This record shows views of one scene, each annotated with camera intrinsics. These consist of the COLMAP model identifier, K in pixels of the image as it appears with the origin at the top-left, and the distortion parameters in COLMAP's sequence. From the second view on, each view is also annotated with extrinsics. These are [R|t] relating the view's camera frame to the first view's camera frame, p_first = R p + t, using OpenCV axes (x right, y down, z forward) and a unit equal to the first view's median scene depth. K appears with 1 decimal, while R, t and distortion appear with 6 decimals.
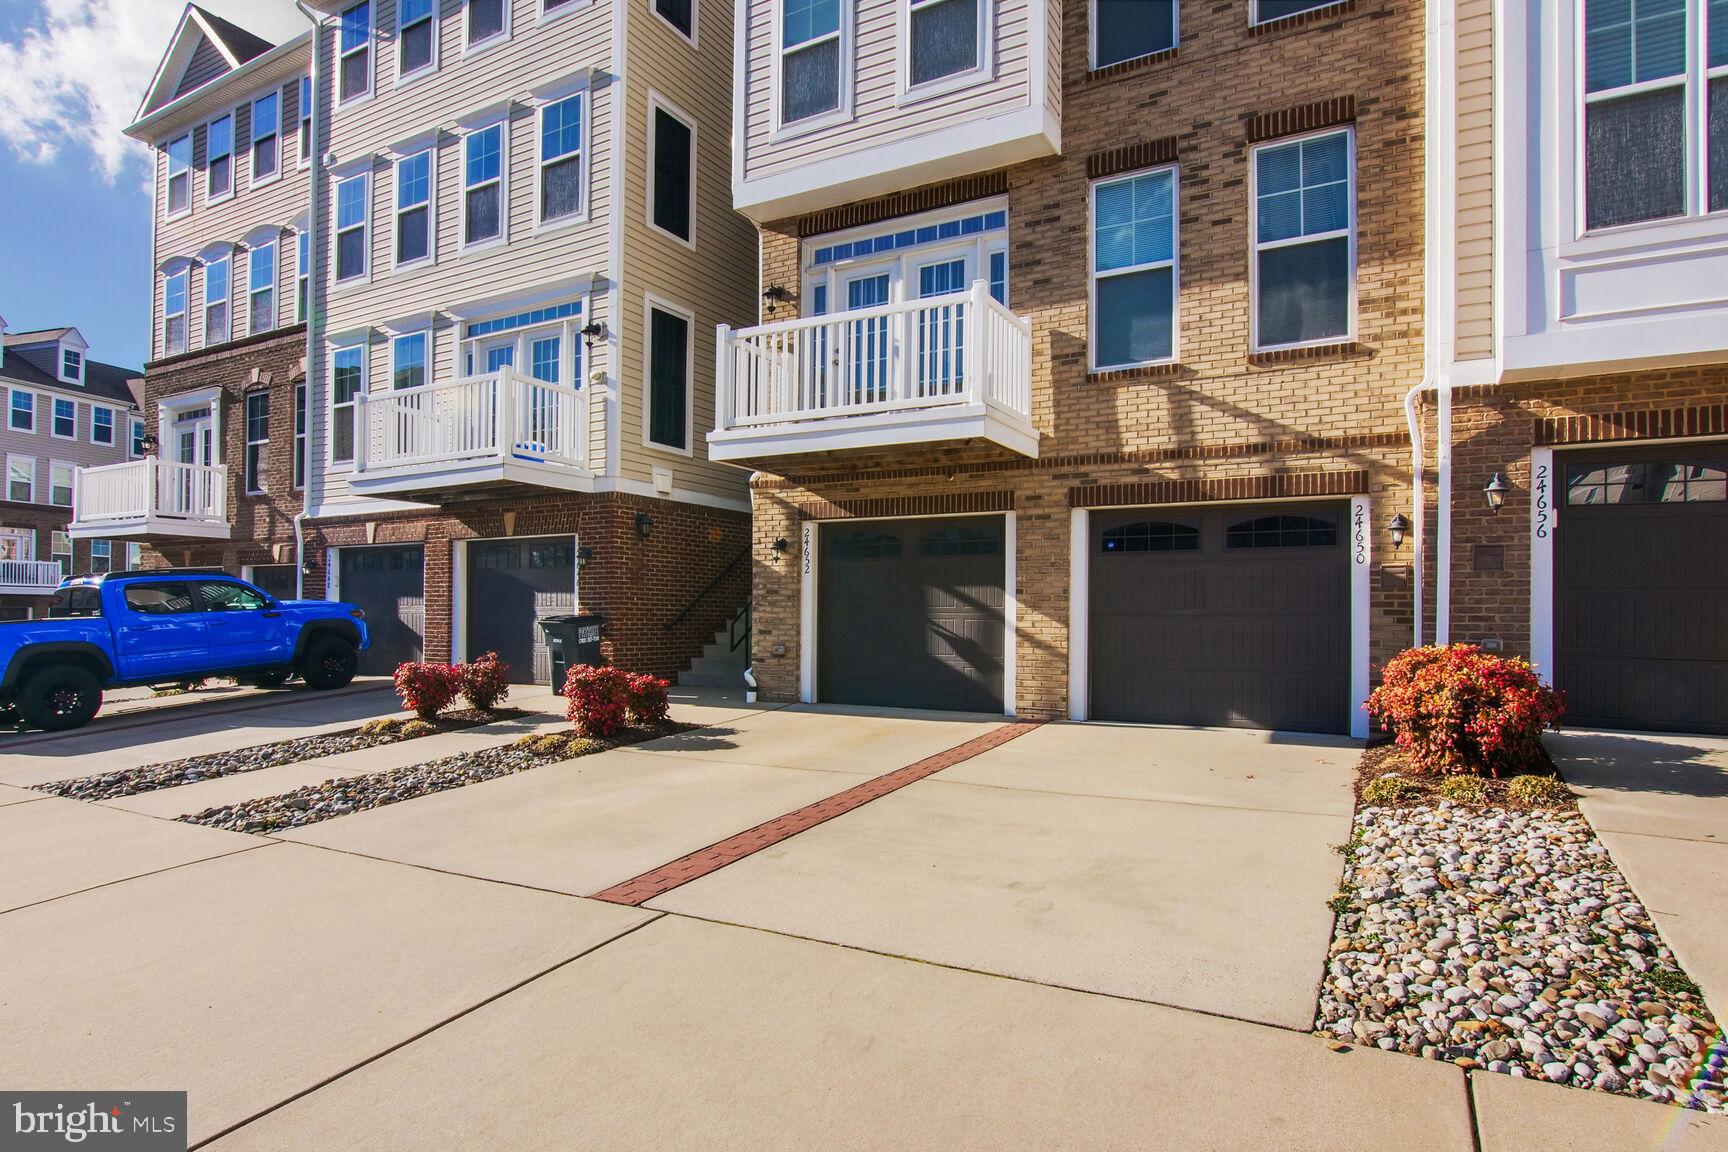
lens RADIAL K [[967.5, 0, 854.9], [0, 967.5, 605.4], [0, 0, 1]] dist [-0.015760, 0.001647]
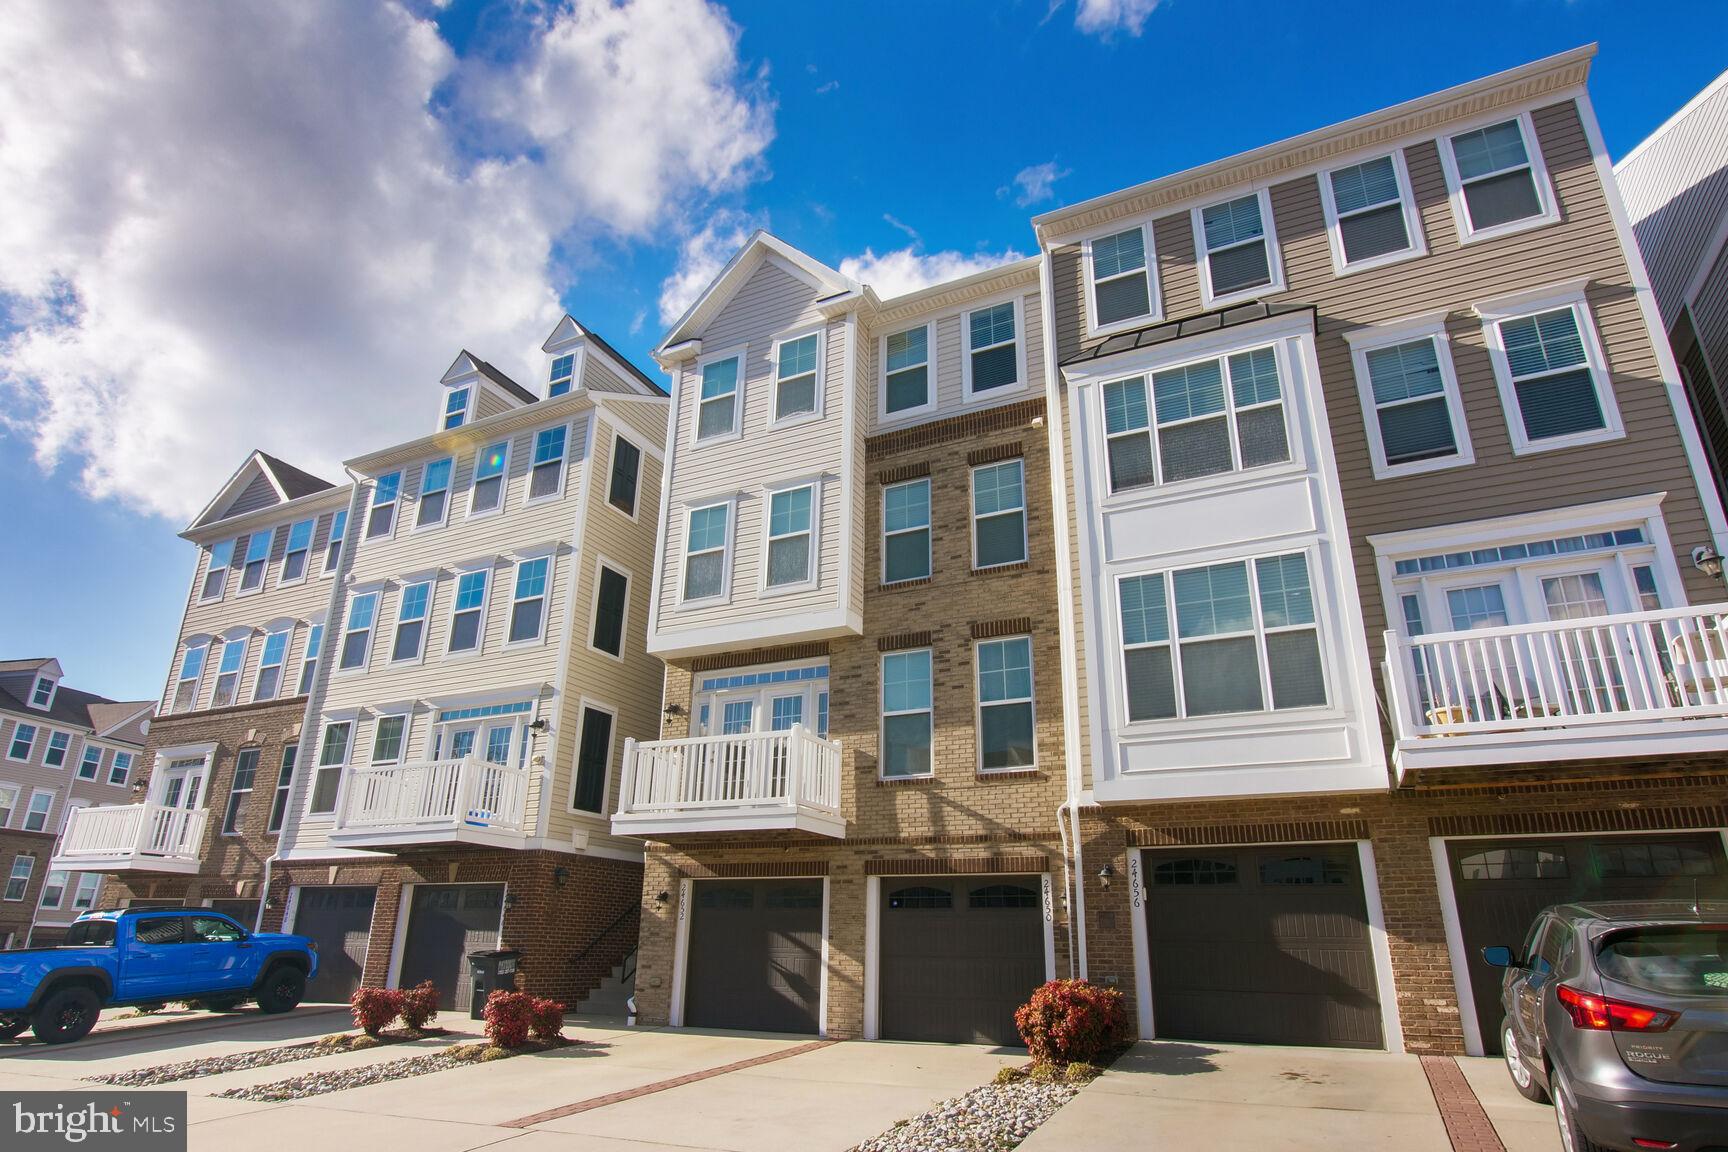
lens RADIAL K [[967.5, 0, 854.9], [0, 967.5, 605.4], [0, 0, 1]] dist [-0.015760, 0.001647]
pose [[0.997988, 0.030886, 0.055371, 0.099001], [-0.011062, 0.944748, -0.327610, -0.009369], [-0.062431, 0.326338, 0.943189, -0.389070]]
